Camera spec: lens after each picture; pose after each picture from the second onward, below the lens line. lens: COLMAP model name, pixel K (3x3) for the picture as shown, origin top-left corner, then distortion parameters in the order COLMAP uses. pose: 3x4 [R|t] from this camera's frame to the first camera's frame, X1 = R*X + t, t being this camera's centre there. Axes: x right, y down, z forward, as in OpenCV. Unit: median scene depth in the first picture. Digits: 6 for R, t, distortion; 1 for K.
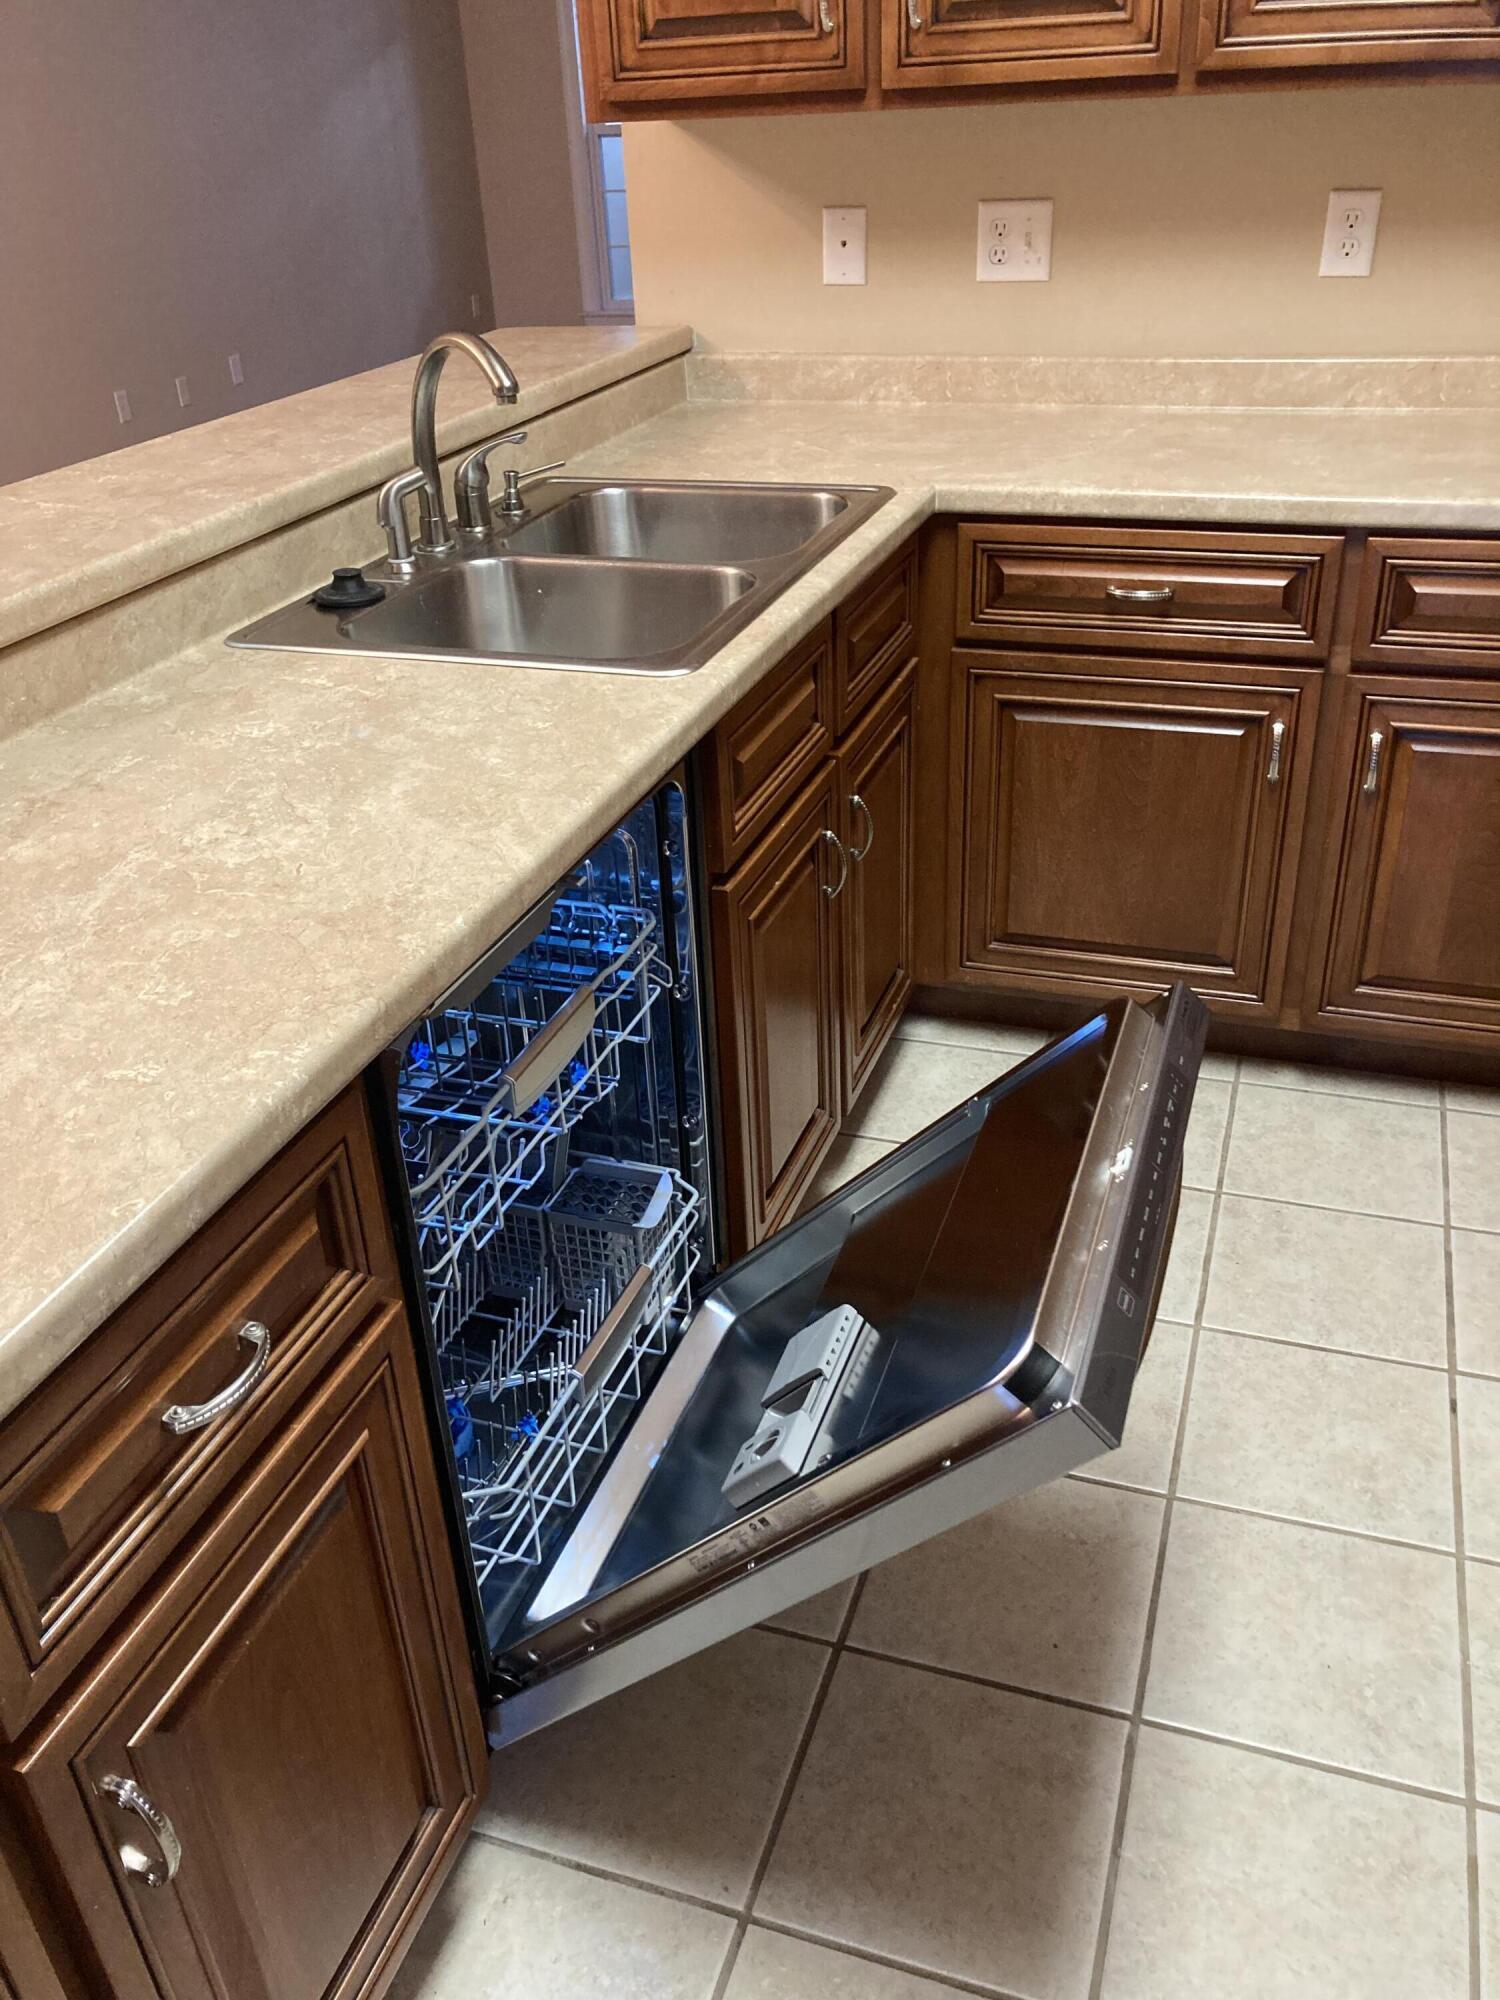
lens RADIAL K [[1636.6, 0, 741.9], [0, 1636.6, 1012.6], [0, 0, 1]] dist [0.003565, 0.004120]
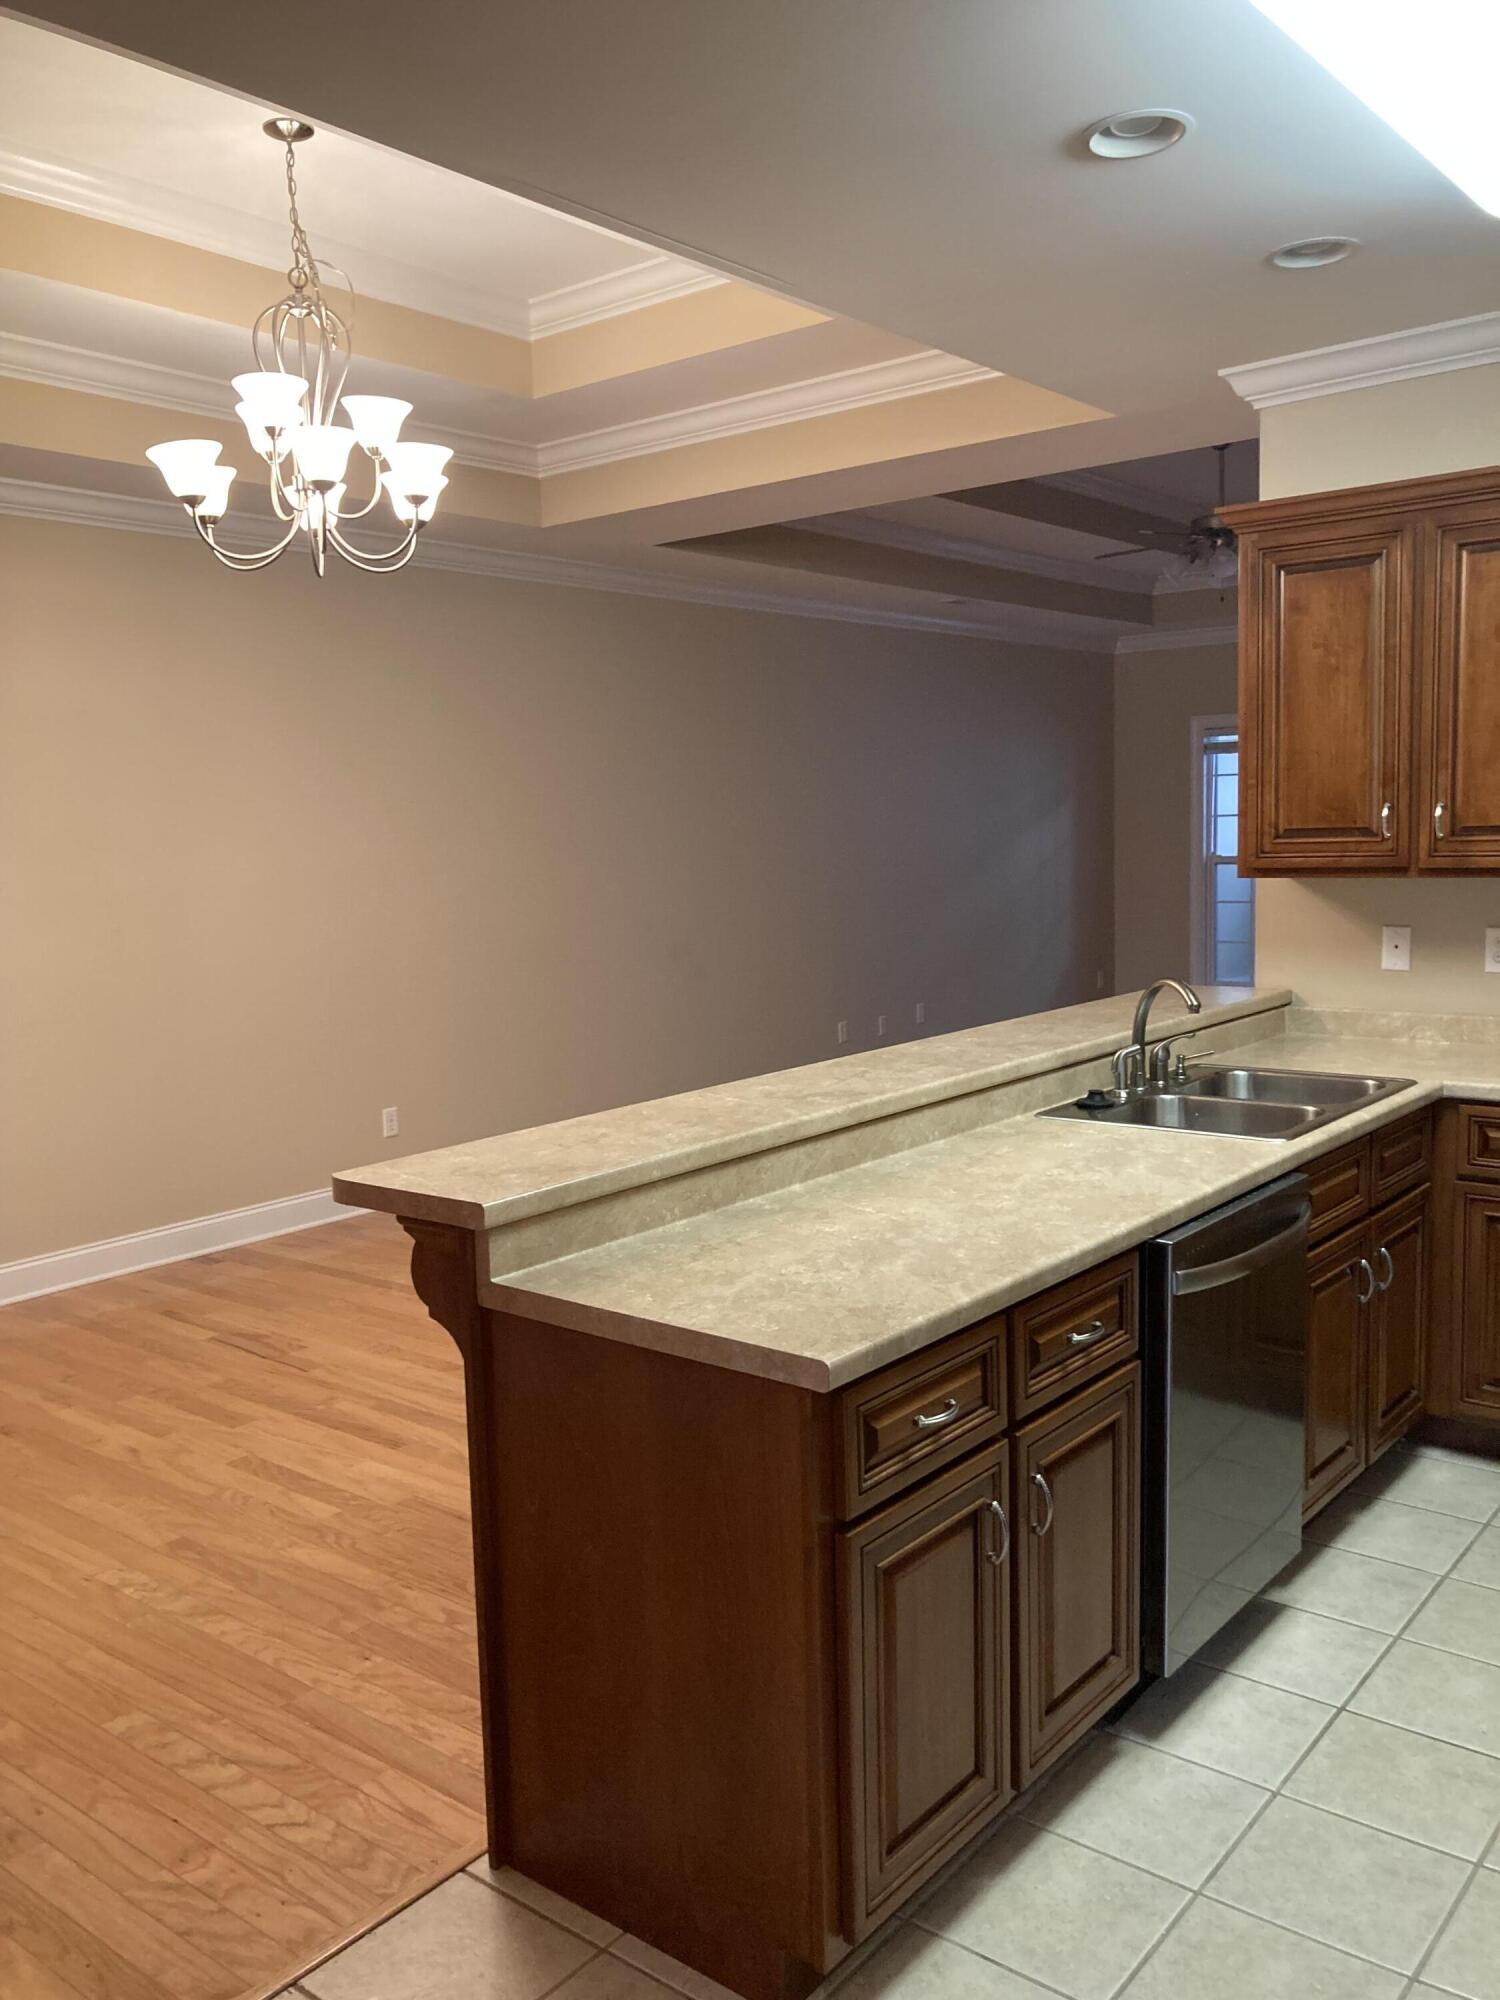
lens RADIAL K [[1650.7, 0, 722.2], [0, 1650.7, 999.4], [0, 0, 1]] dist [0.002375, -0.001718]
pose [[0.937169, 0.058189, -0.343989, 0.003450], [-0.186751, 0.916506, -0.353752, 0.331653], [0.294684, 0.395766, 0.869788, -0.705768]]
